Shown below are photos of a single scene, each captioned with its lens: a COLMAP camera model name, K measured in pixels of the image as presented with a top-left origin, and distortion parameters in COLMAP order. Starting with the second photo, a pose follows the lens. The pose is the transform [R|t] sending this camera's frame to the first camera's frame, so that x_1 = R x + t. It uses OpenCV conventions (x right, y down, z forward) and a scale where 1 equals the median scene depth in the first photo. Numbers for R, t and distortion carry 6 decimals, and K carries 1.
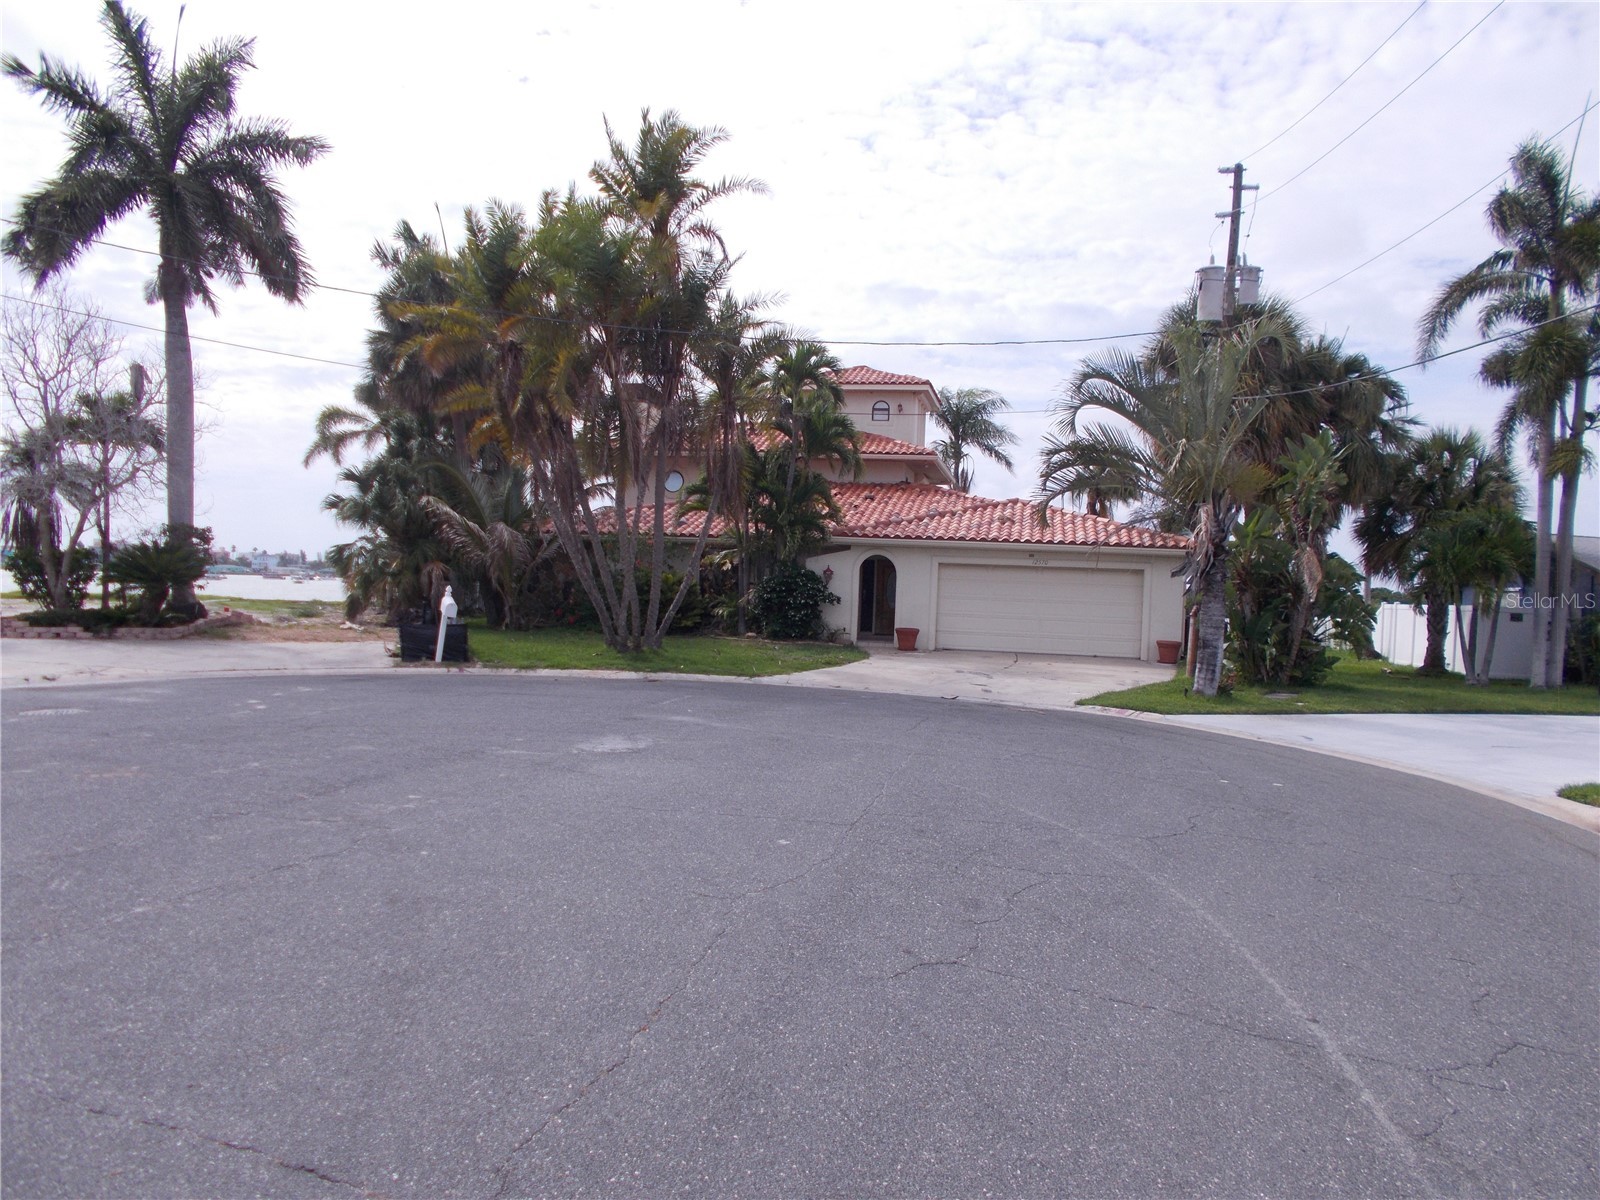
lens RADIAL K [[1282.3, 0, 773.4], [0, 1282.3, 640.8], [0, 0, 1]] dist [0.041236, -0.019626]
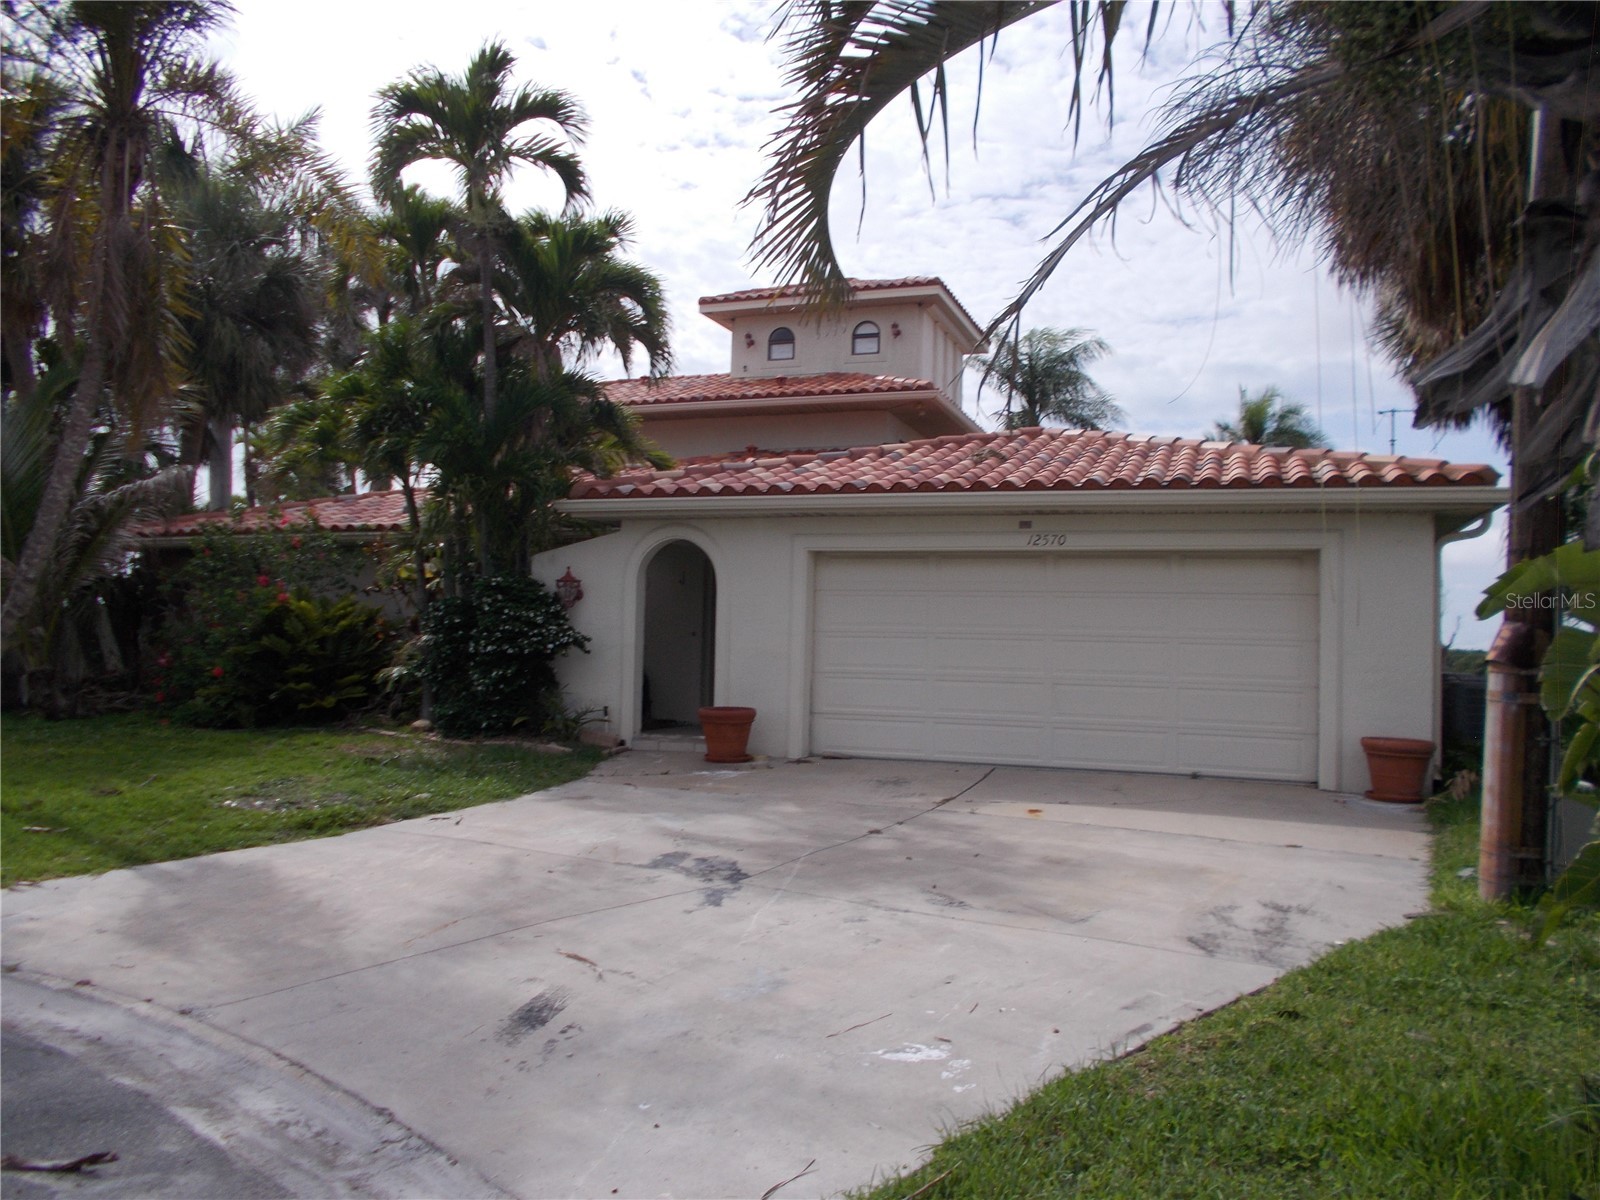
lens RADIAL K [[1263.7, 0, 769.3], [0, 1263.7, 633.3], [0, 0, 1]] dist [0.032964, -0.006796]
pose [[0.988151, -0.021439, -0.151980, 0.177118], [0.012363, 0.998097, -0.060417, -0.008851], [0.152986, 0.057822, 0.986535, 0.583327]]
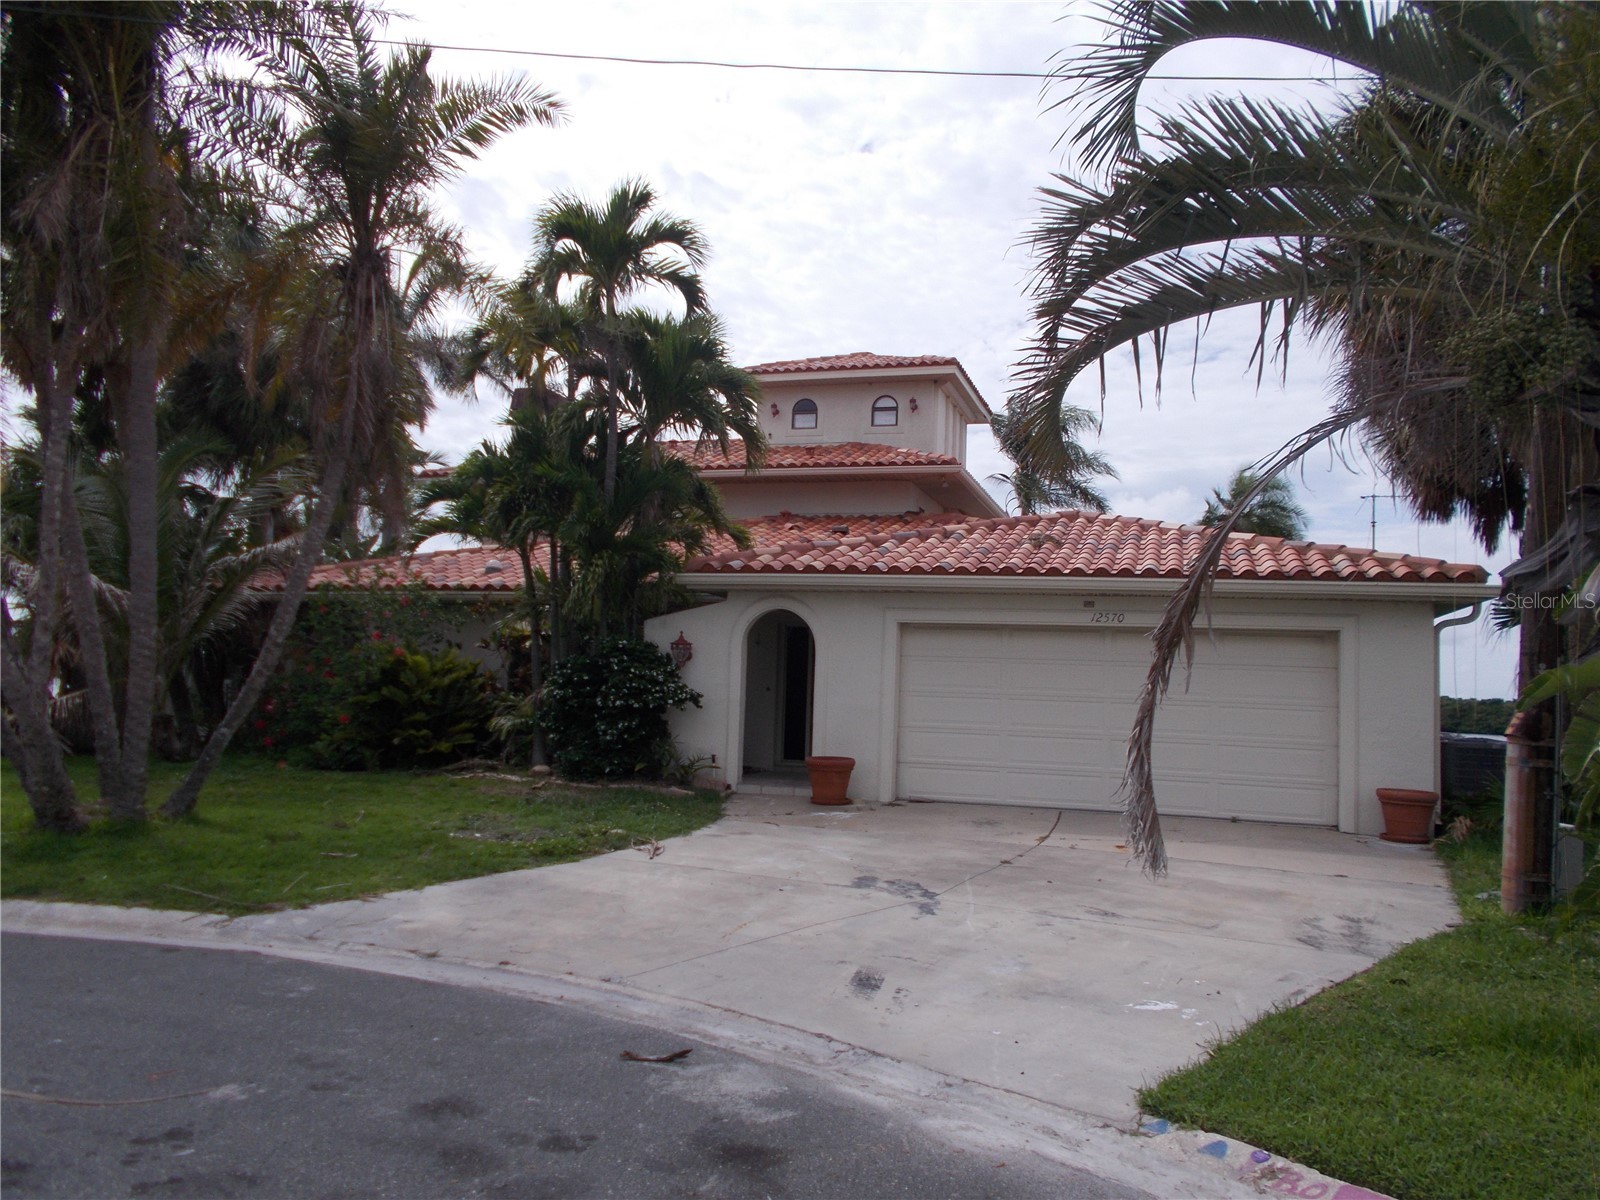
lens RADIAL K [[1282.3, 0, 773.4], [0, 1282.3, 640.8], [0, 0, 1]] dist [0.041236, -0.019626]
pose [[0.994548, -0.011027, -0.103700, 0.130818], [0.002028, 0.996251, -0.086483, -0.011642], [0.104265, 0.085801, 0.990842, 0.506663]]
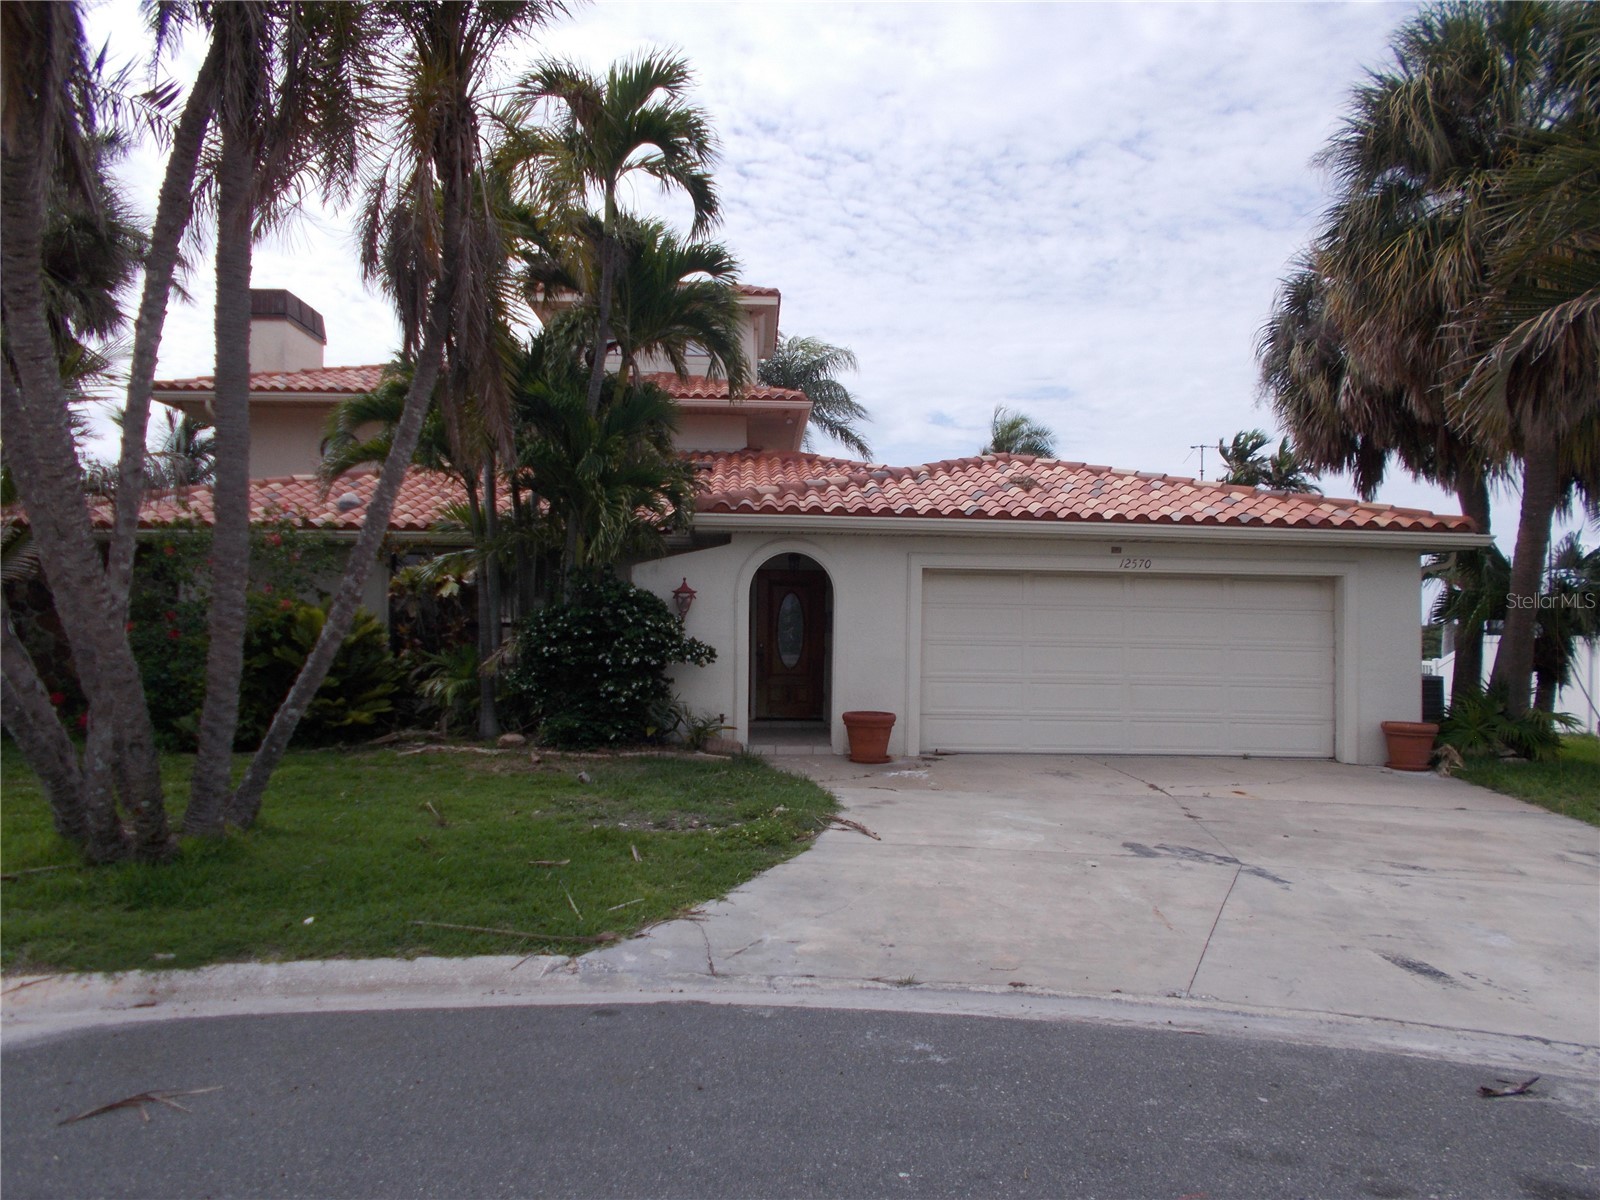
lens RADIAL K [[1295.8, 0, 800.0], [0, 1295.8, 600.0], [0, 0, 1]] dist [0.035633, -0.015737]
pose [[0.971101, -0.020431, 0.237792, -0.026633], [0.035584, 0.997588, -0.059604, -0.022620], [-0.236000, 0.066343, 0.969486, 0.549413]]
